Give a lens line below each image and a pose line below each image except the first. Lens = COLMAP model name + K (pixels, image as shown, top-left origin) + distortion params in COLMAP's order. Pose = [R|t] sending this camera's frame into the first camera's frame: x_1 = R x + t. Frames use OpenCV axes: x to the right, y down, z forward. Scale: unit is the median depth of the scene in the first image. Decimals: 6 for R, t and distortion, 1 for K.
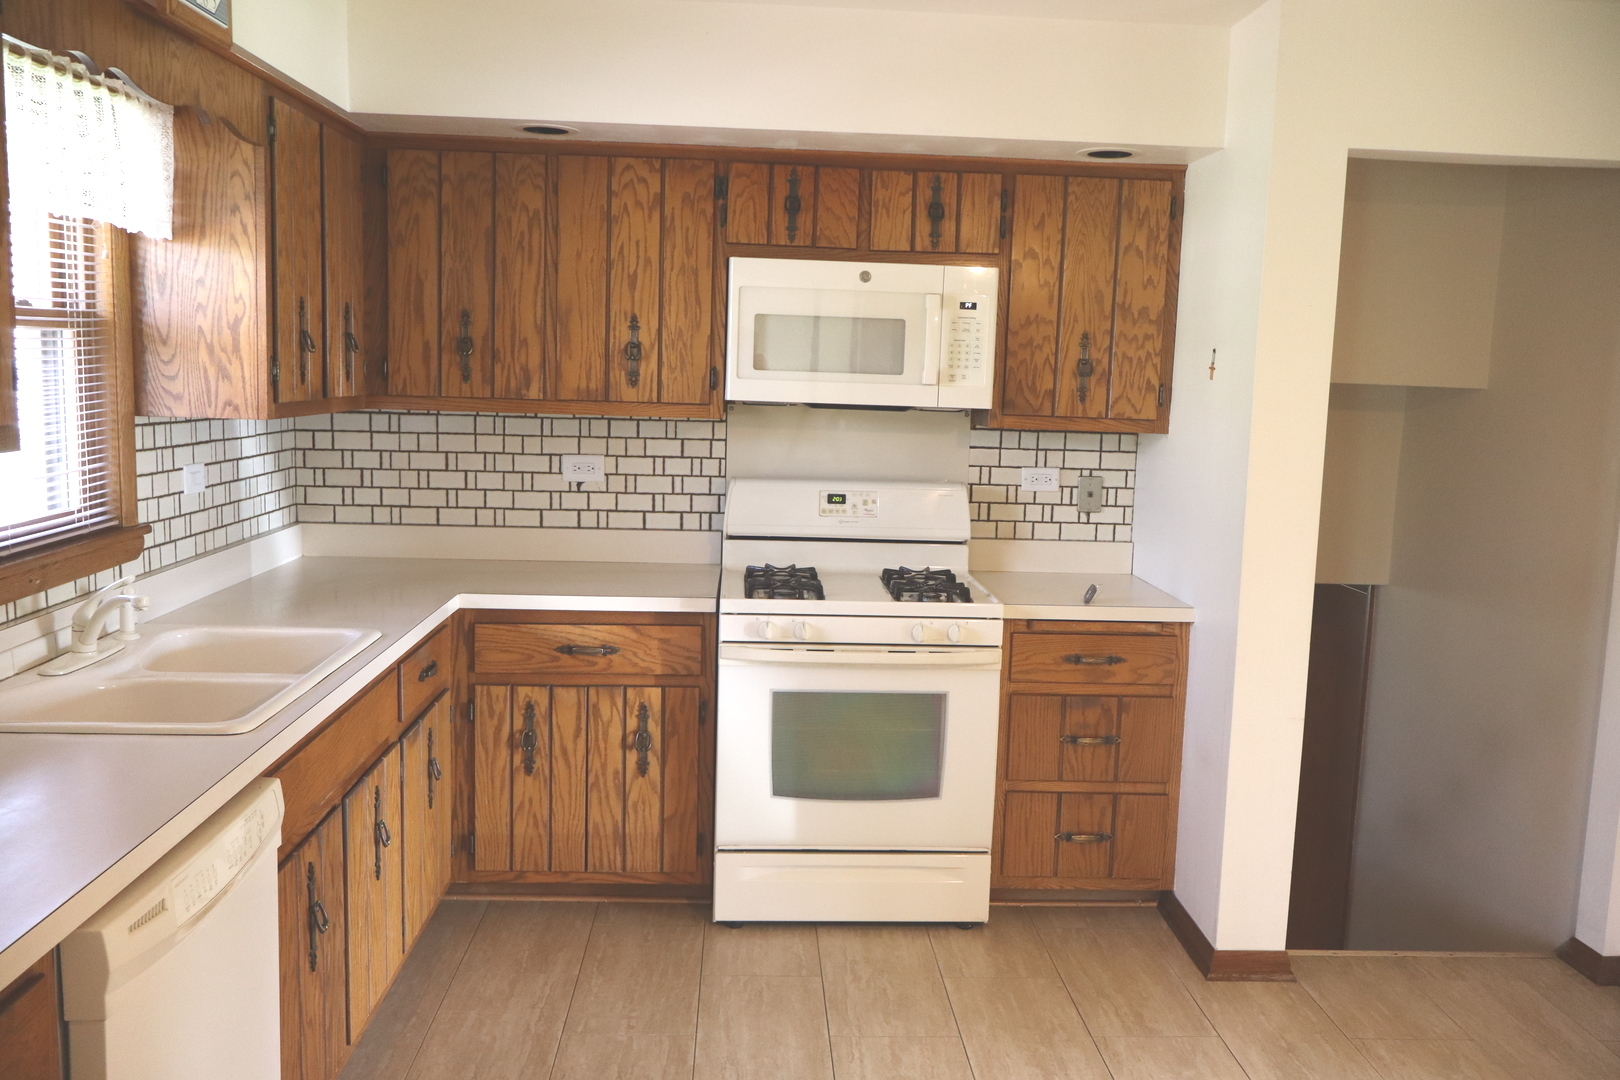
lens RADIAL K [[1350.8, 0, 806.7], [0, 1350.8, 537.5], [0, 0, 1]] dist [-0.007535, 0.016155]
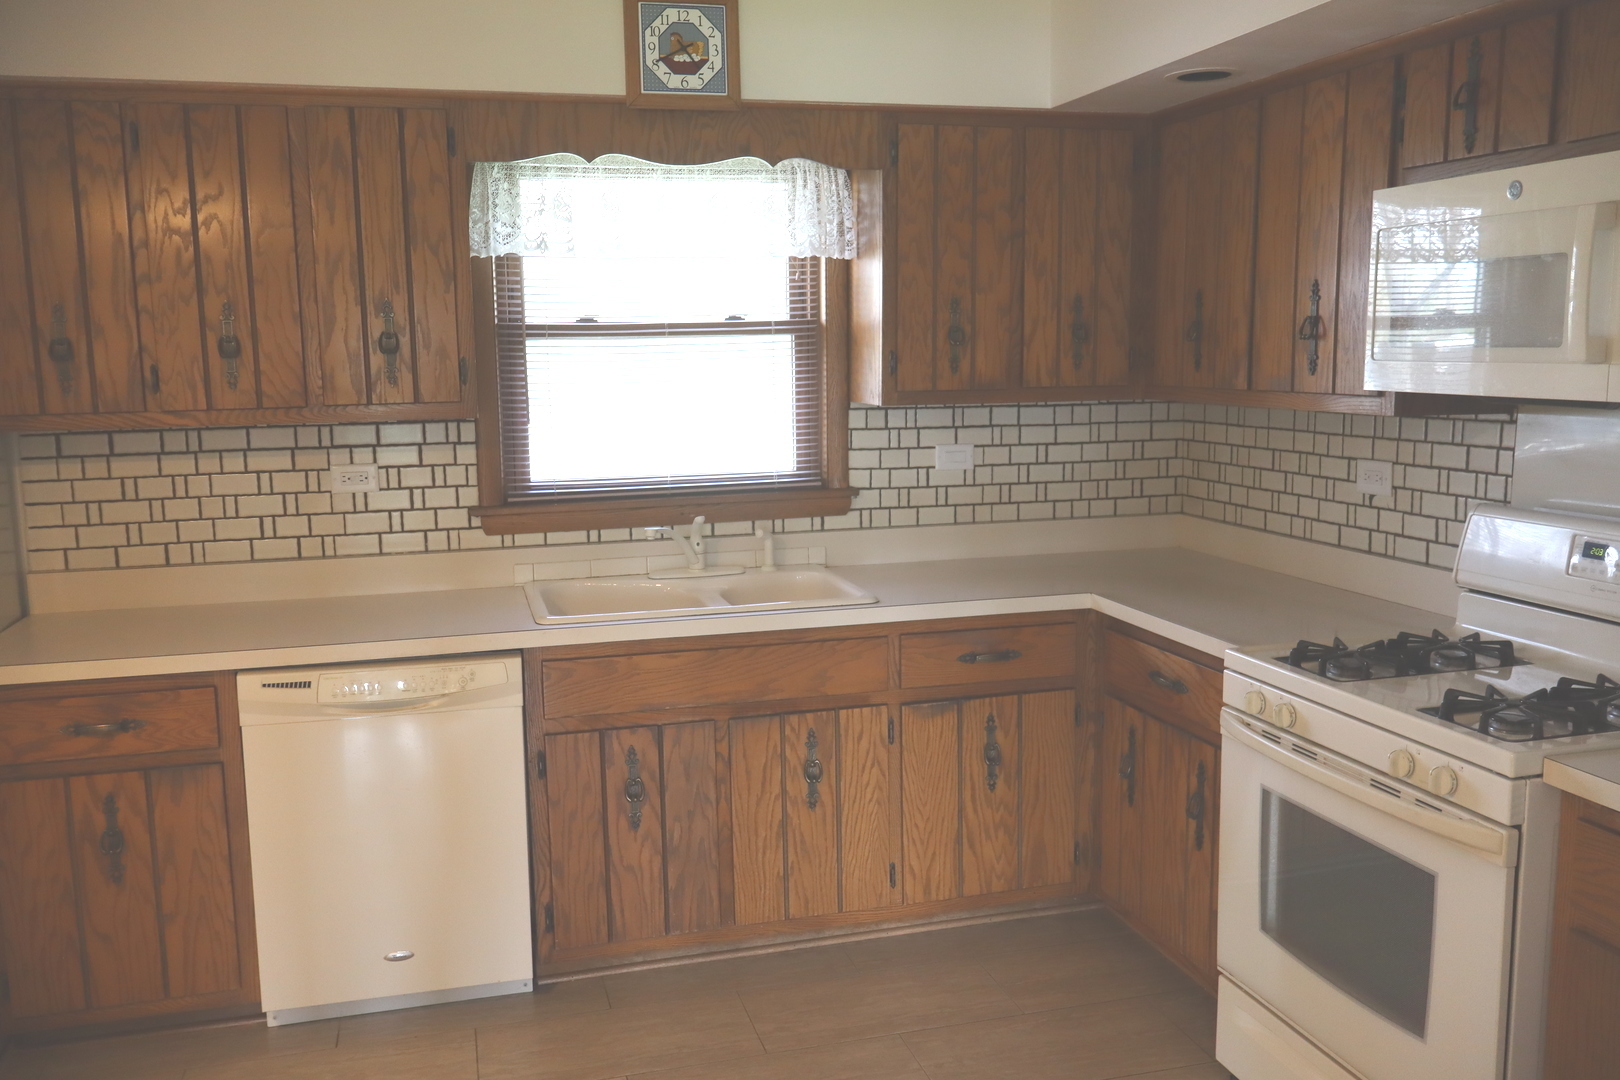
lens RADIAL K [[1350.8, 0, 800.0], [0, 1350.8, 538.2], [0, 0, 1]] dist [-0.007535, 0.016155]
pose [[0.220659, 0.105137, -0.969668, 0.585278], [-0.103954, 0.991046, 0.083799, -0.052328], [0.969796, 0.082310, 0.229612, 0.549771]]
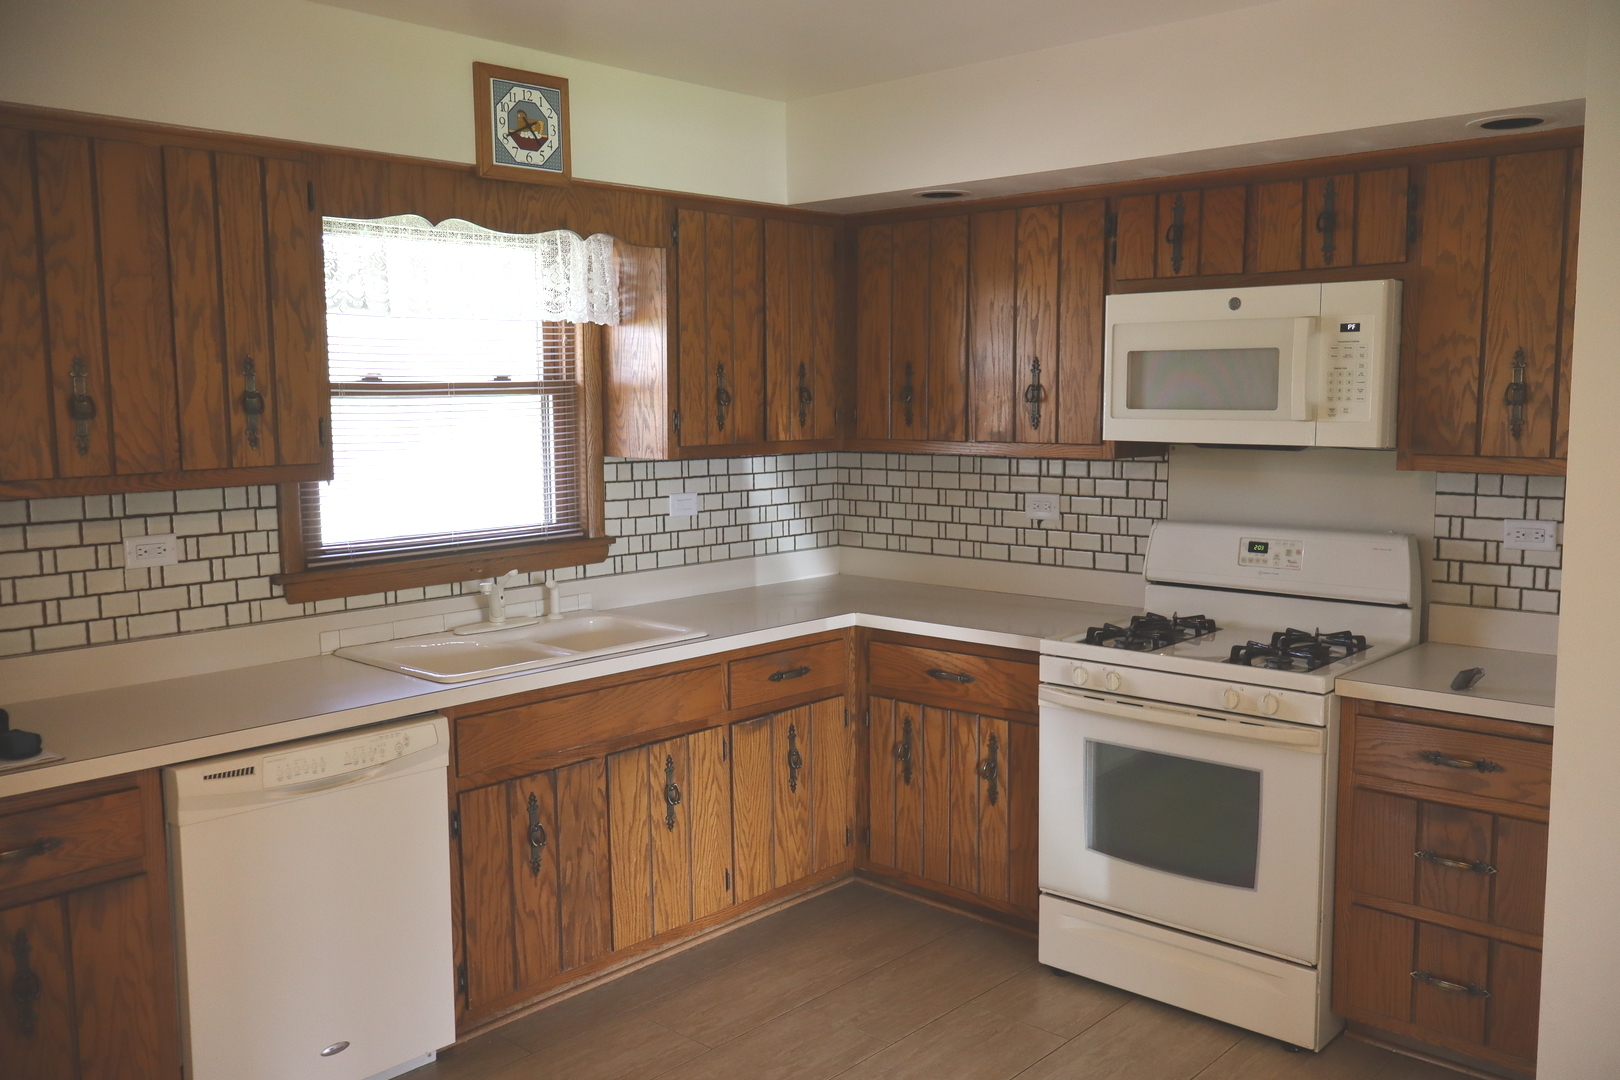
lens RADIAL K [[1350.8, 0, 805.3], [0, 1350.8, 537.9], [0, 0, 1]] dist [-0.007535, 0.016155]
pose [[0.701655, 0.042170, -0.711268, 0.492153], [-0.062309, 0.998054, -0.002293, -0.014867], [0.709787, 0.045927, 0.702917, 0.159937]]
